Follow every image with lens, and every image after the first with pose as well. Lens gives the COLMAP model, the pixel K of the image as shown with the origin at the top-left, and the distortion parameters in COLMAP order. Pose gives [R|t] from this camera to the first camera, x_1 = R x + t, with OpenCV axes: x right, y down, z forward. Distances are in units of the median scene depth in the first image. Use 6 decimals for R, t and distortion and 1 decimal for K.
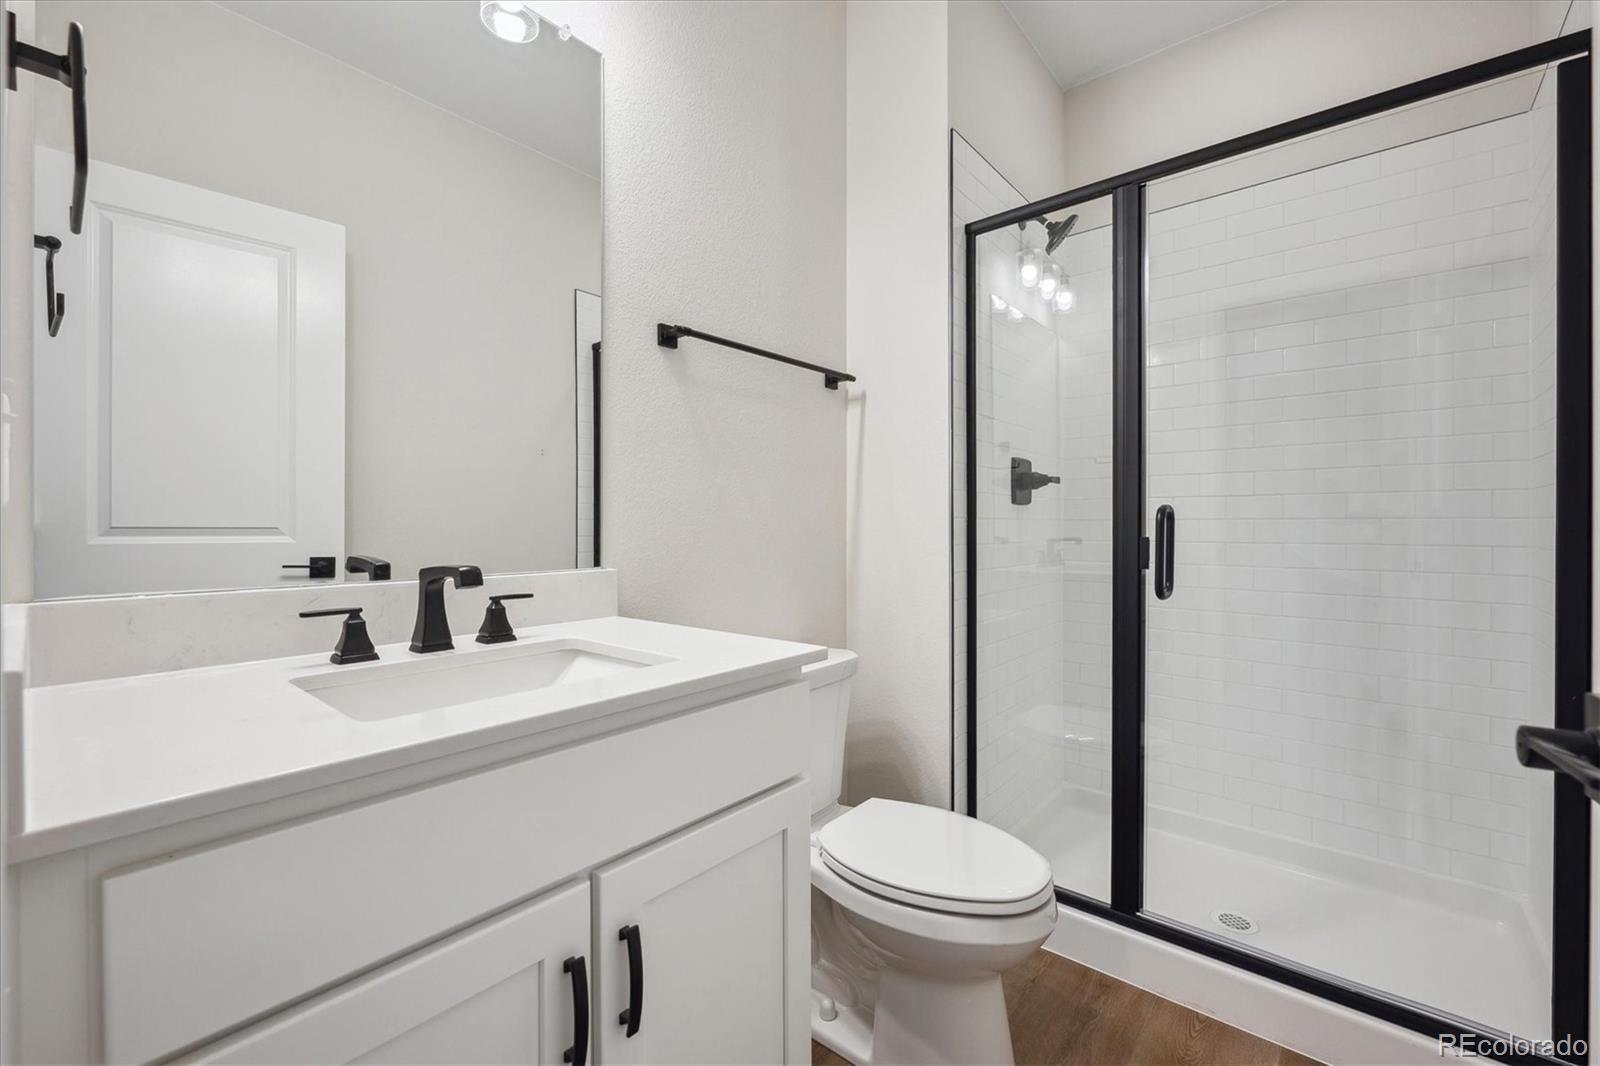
lens RADIAL K [[656.6, 0, 804.2], [0, 656.6, 539.6], [0, 0, 1]] dist [0.000319, -0.000028]
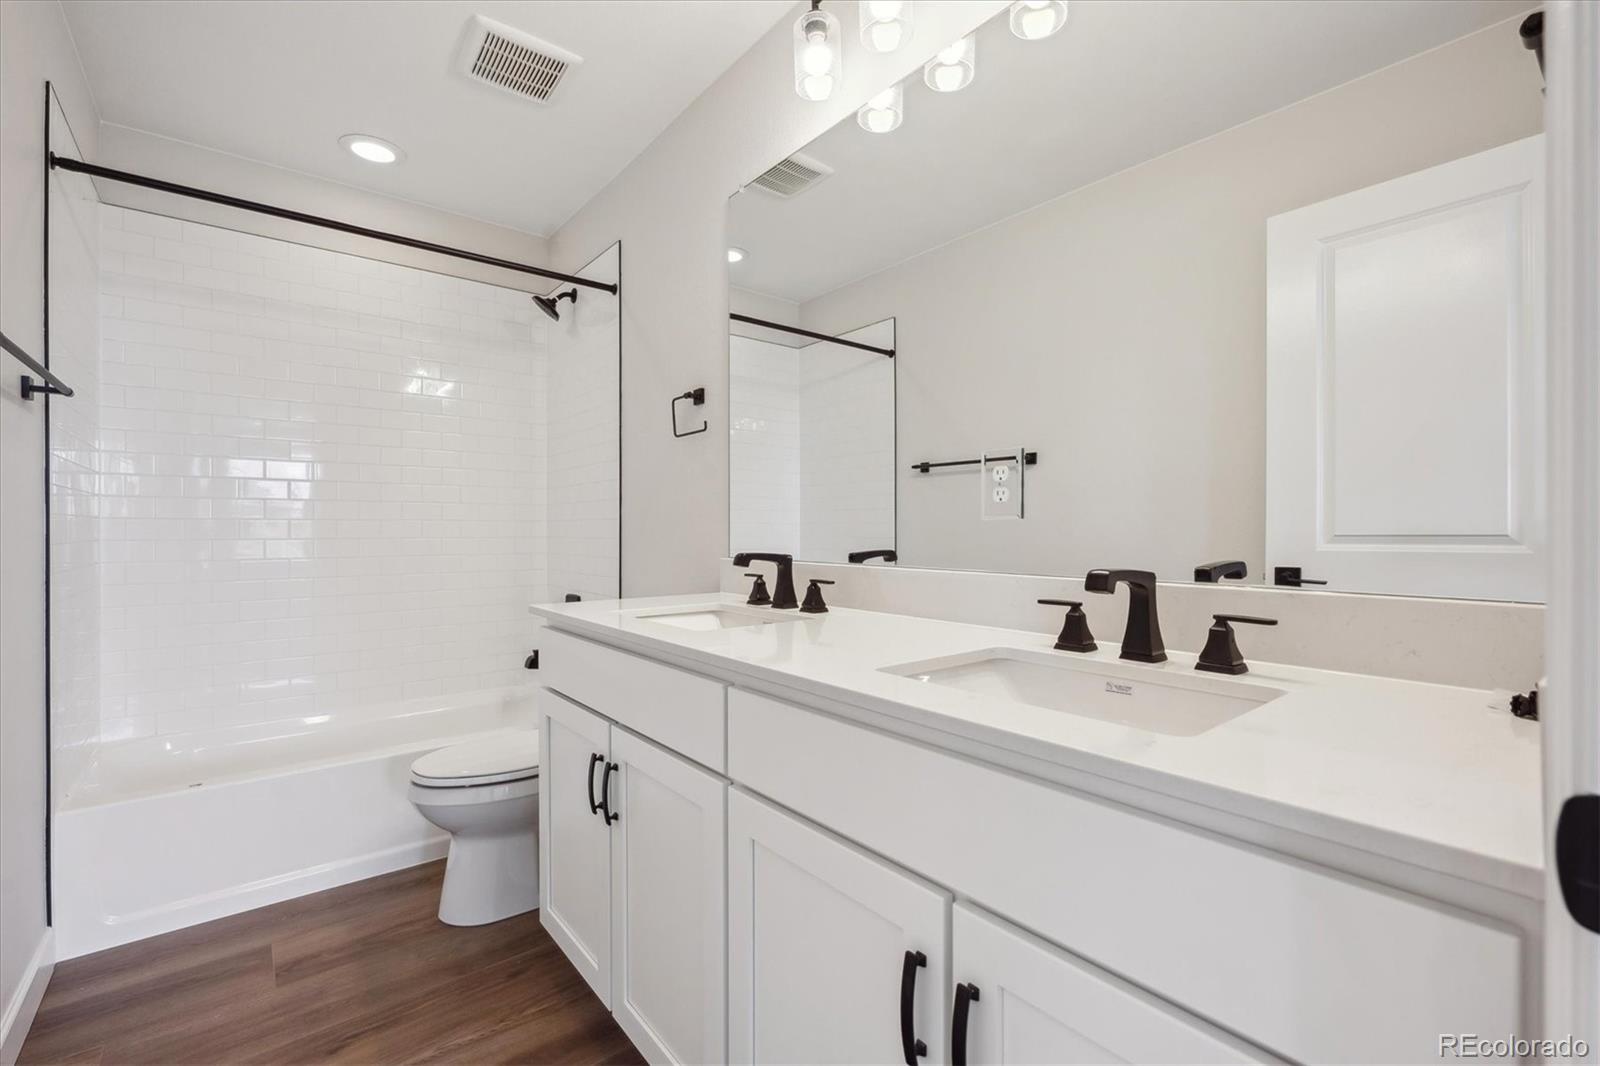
lens RADIAL K [[656.6, 0, 804.2], [0, 656.6, 539.6], [0, 0, 1]] dist [0.000319, -0.000028]
pose [[-0.171371, 0.015006, -0.985092, 0.488544], [-0.029712, 0.999350, 0.020392, -0.009936], [0.984758, 0.032764, -0.170814, 0.737496]]
